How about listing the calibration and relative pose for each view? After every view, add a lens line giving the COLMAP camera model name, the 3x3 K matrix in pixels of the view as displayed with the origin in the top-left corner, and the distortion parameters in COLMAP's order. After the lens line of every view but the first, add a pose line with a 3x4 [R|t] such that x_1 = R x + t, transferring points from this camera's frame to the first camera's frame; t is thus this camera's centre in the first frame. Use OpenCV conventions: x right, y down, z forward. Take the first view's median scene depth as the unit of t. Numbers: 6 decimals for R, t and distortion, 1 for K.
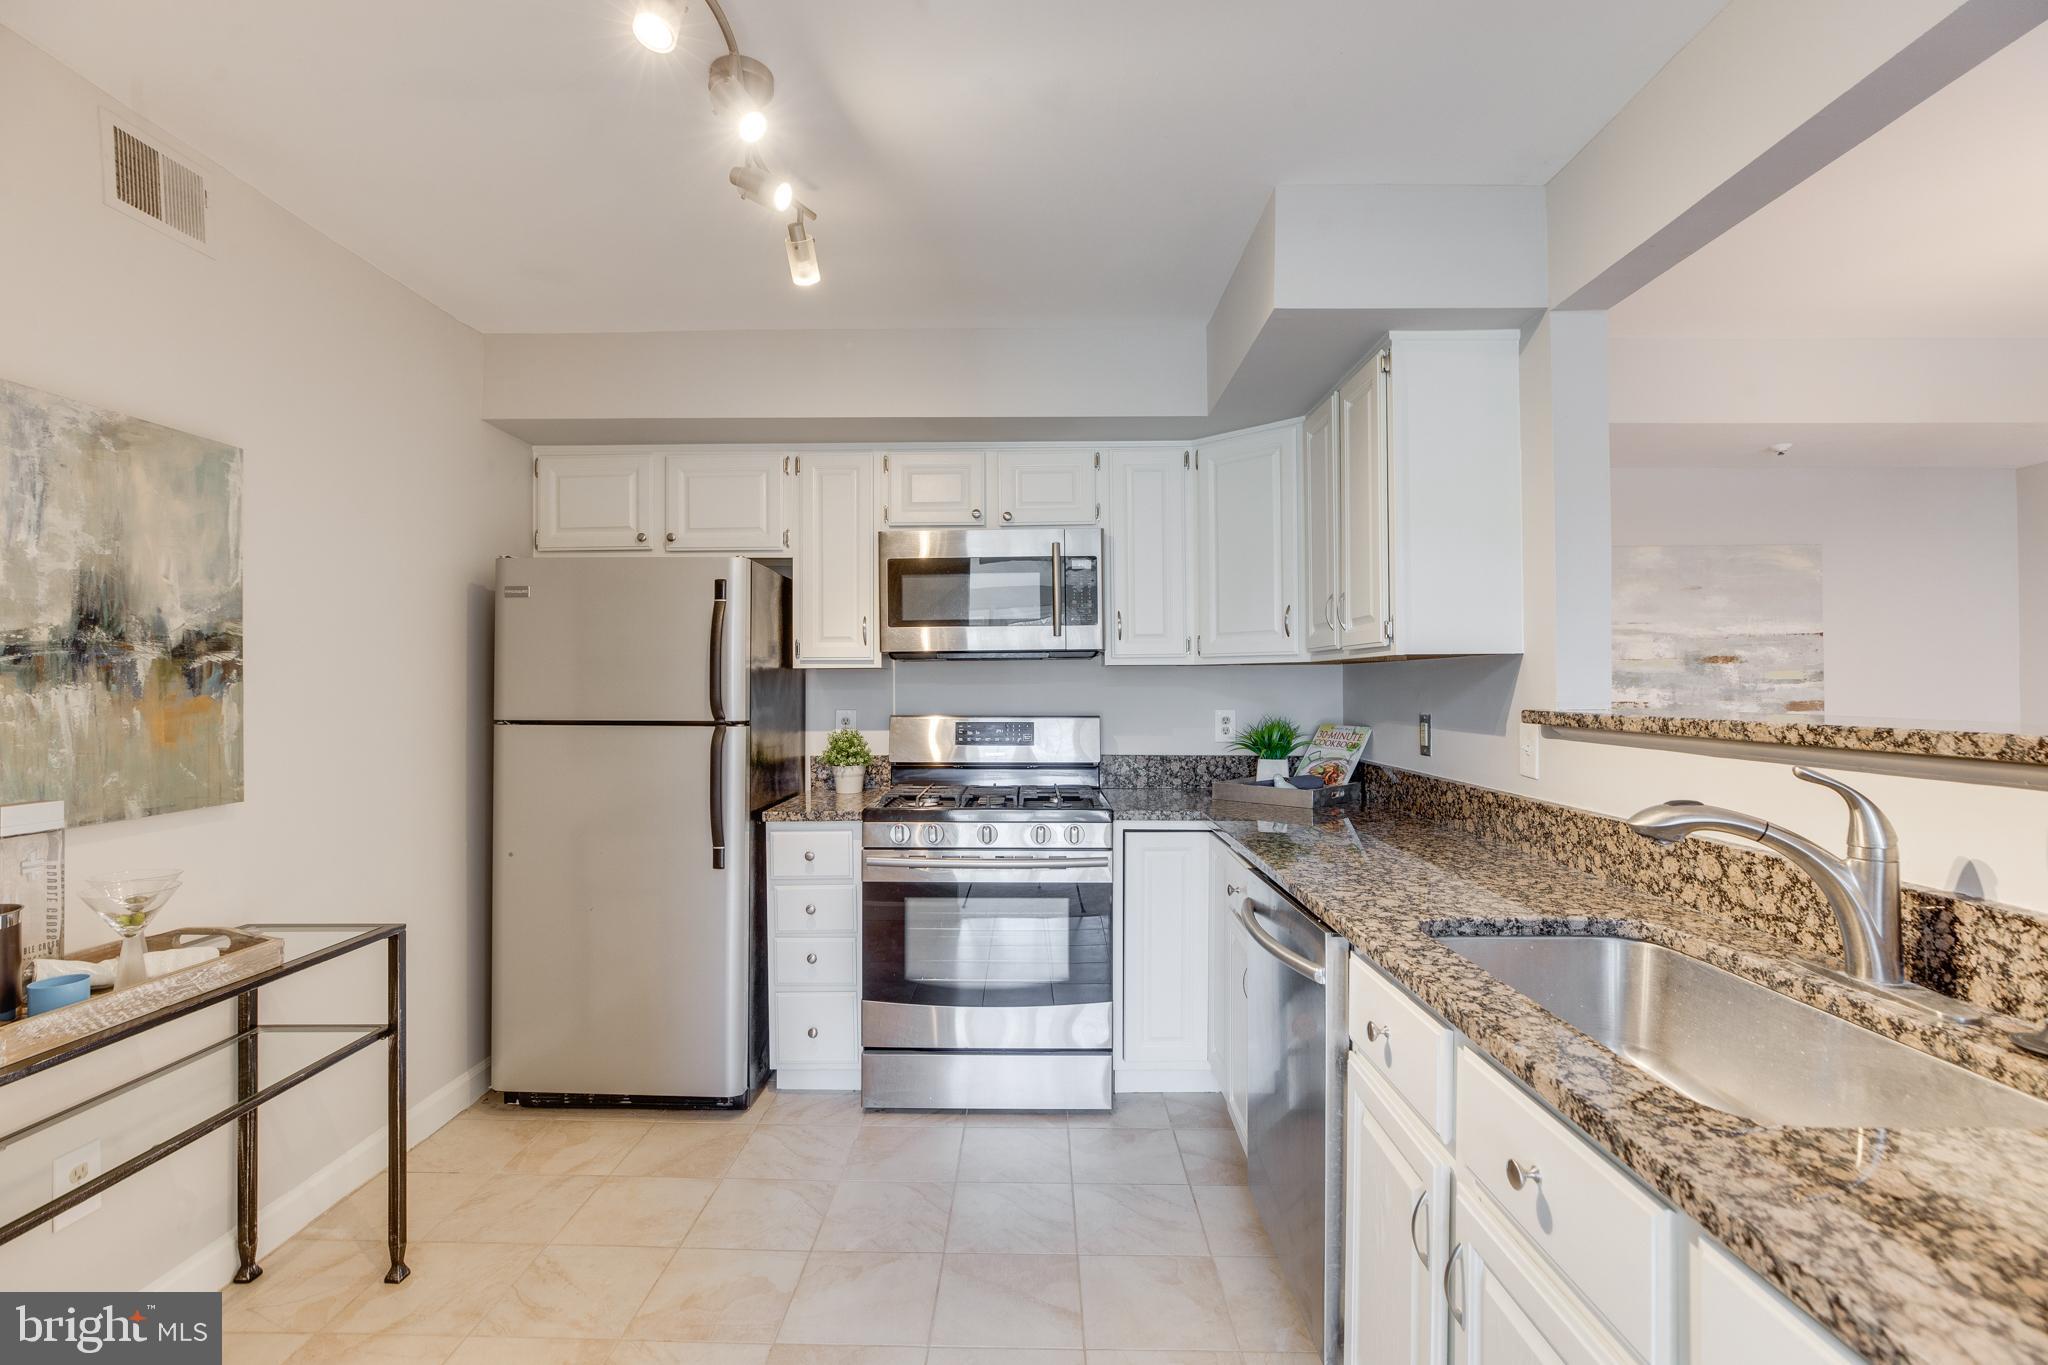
lens RADIAL K [[931.7, 0, 1014.6], [0, 931.7, 681.6], [0, 0, 1]] dist [-0.033025, 0.010050]
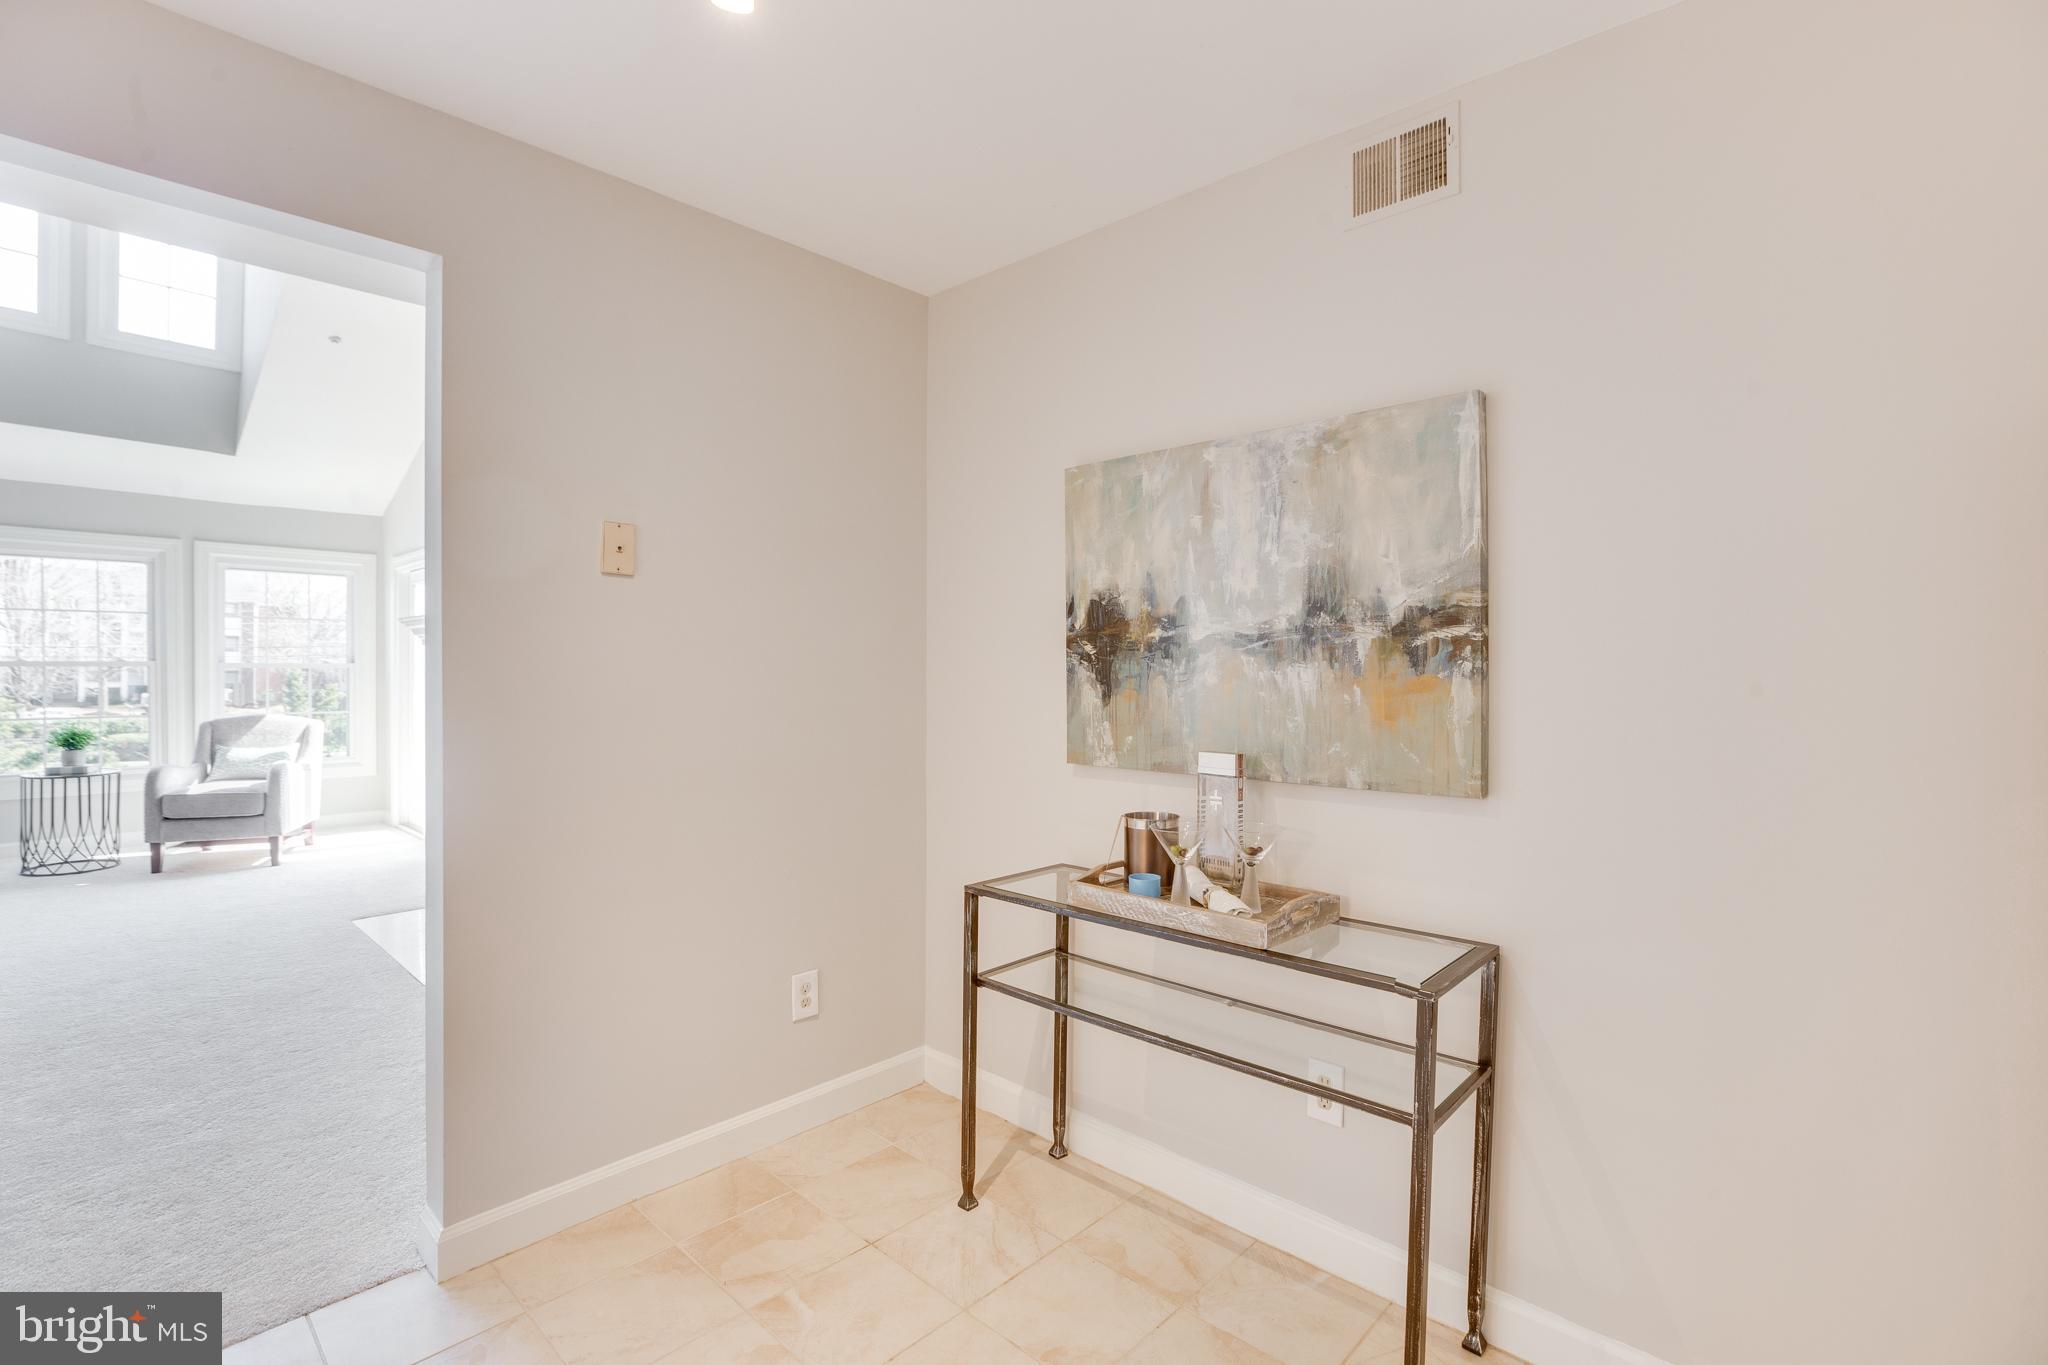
lens RADIAL K [[931.7, 0, 1021.8], [0, 931.7, 675.0], [0, 0, 1]] dist [-0.033025, 0.010050]
pose [[-0.671360, 0.003100, -0.741125, 0.064557], [0.001664, 0.999995, 0.002675, 0.008557], [0.741130, 0.000563, -0.671361, 0.918674]]
